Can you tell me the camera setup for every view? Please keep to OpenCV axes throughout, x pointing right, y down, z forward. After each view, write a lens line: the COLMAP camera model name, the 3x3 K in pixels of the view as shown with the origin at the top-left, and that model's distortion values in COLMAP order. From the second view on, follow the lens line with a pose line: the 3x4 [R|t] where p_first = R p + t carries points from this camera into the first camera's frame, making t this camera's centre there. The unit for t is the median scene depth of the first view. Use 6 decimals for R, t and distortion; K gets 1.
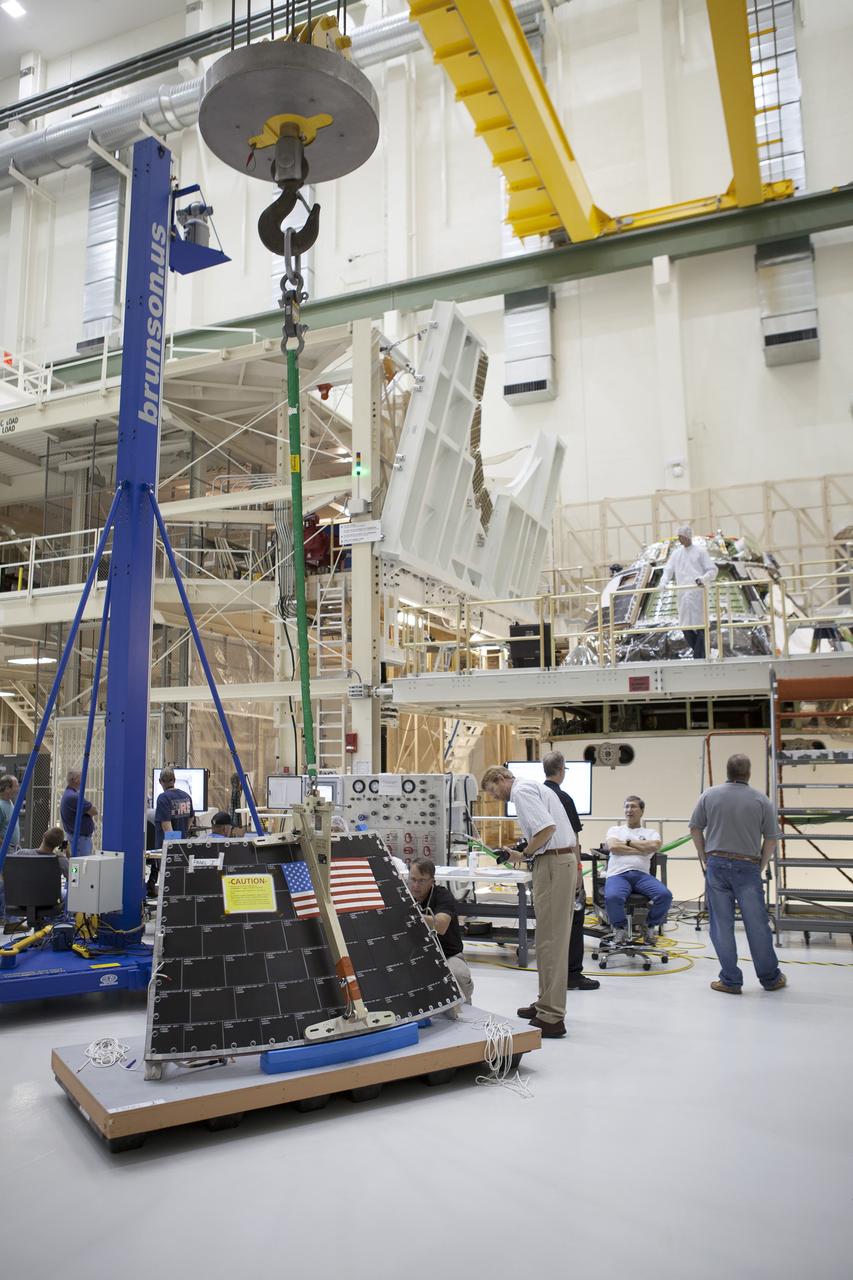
lens RADIAL K [[958.2, 0, 426.5], [0, 958.2, 640.0], [0, 0, 1]] dist [-0.119082, 0.117599]
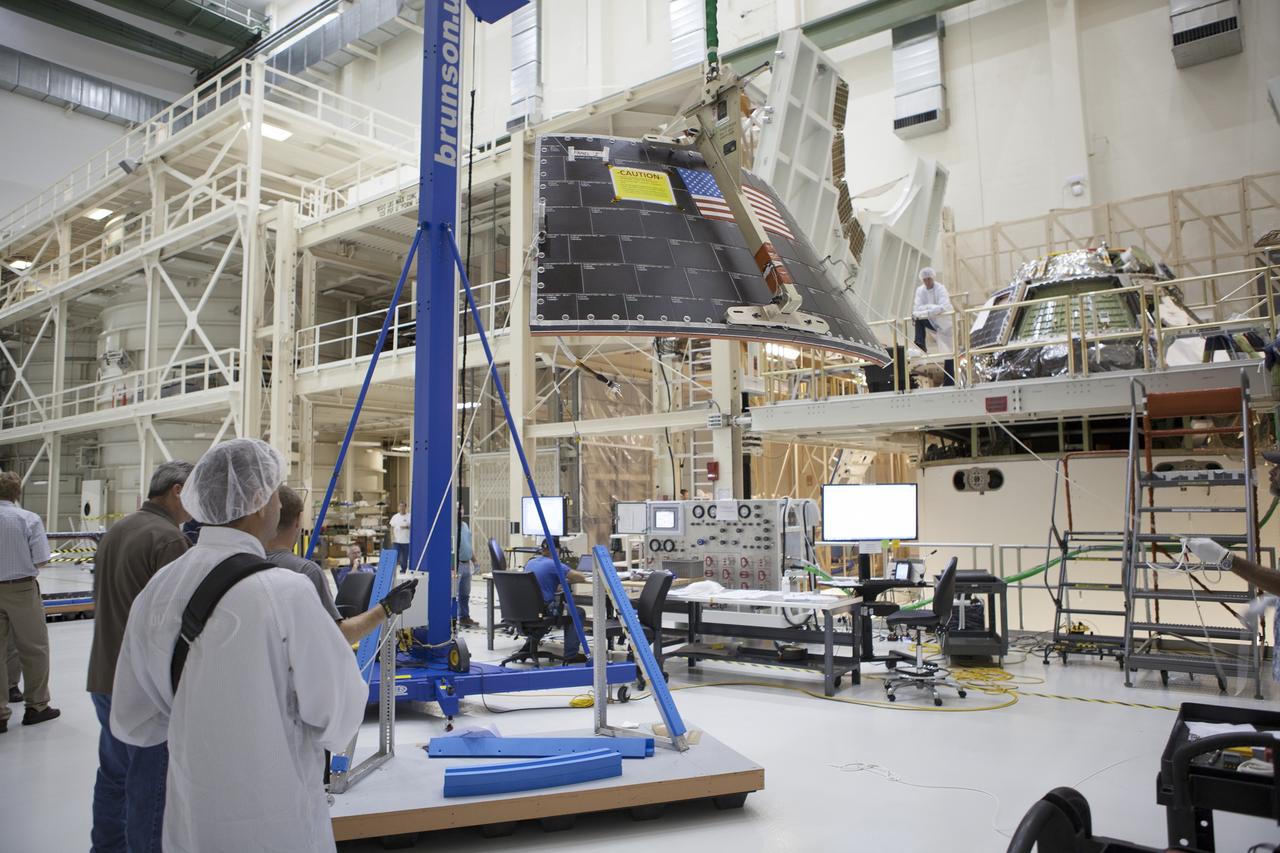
lens RADIAL K [[873.5, 0, 640.0], [0, 873.5, 426.5], [0, 0, 1]] dist [-0.111556, 0.074720]
pose [[0.966482, -0.026002, -0.255415, 0.080097], [0.038360, 0.998316, 0.043524, 0.013978], [0.253853, -0.051863, 0.965851, 0.063284]]
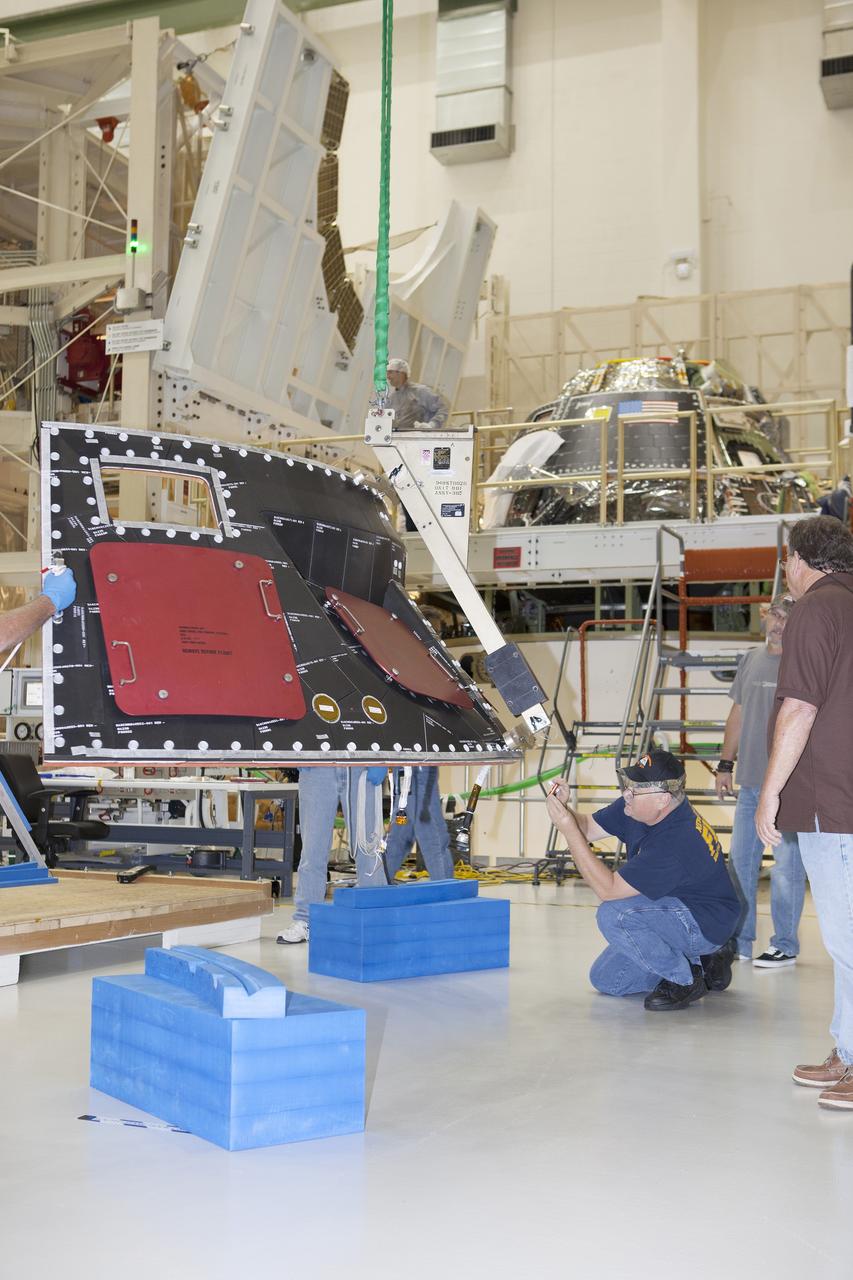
lens RADIAL K [[1503.4, 0, 426.5], [0, 1503.4, 640.0], [0, 0, 1]] dist [-0.009578, -0.003322]
pose [[0.999558, 0.021641, 0.020390, 0.116641], [-0.022832, 0.997931, 0.060106, 0.034155], [-0.019047, -0.060545, 0.997984, -0.097337]]
